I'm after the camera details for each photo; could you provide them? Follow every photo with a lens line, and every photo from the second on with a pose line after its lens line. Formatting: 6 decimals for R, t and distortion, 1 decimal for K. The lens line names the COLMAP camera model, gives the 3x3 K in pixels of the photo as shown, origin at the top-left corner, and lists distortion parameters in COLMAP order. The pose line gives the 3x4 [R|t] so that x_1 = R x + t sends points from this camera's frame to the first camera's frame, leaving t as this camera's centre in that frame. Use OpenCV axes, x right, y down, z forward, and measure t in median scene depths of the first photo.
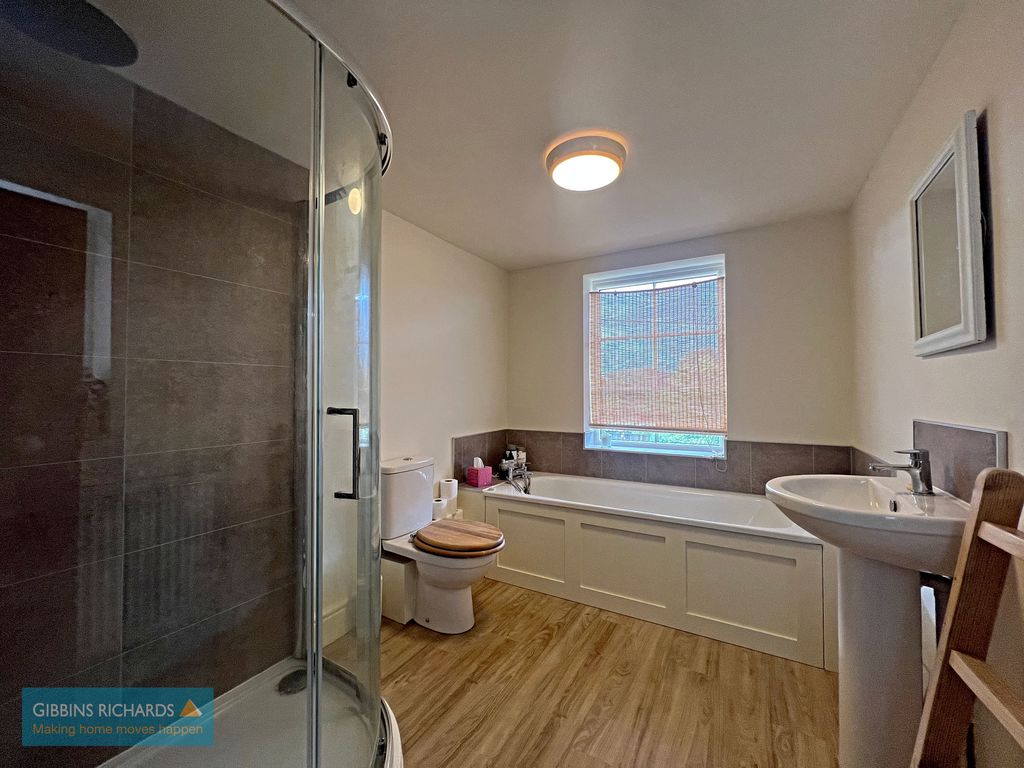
lens RADIAL K [[410.7, 0, 509.4], [0, 410.7, 382.5], [0, 0, 1]] dist [-0.001371, -0.000438]
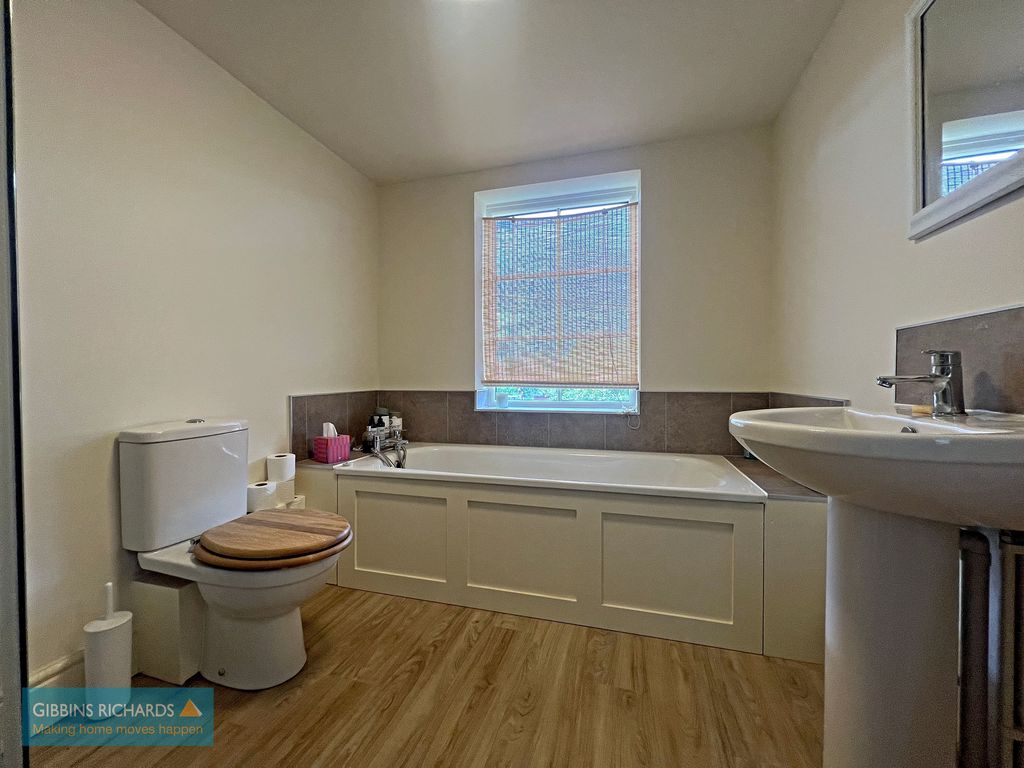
lens RADIAL K [[410.7, 0, 509.4], [0, 410.7, 382.5], [0, 0, 1]] dist [-0.001371, -0.000438]
pose [[0.970013, -0.006406, 0.242968, 0.067368], [-0.002415, 0.999349, 0.035988, 0.101231], [-0.243041, -0.035495, 0.969366, 0.268435]]
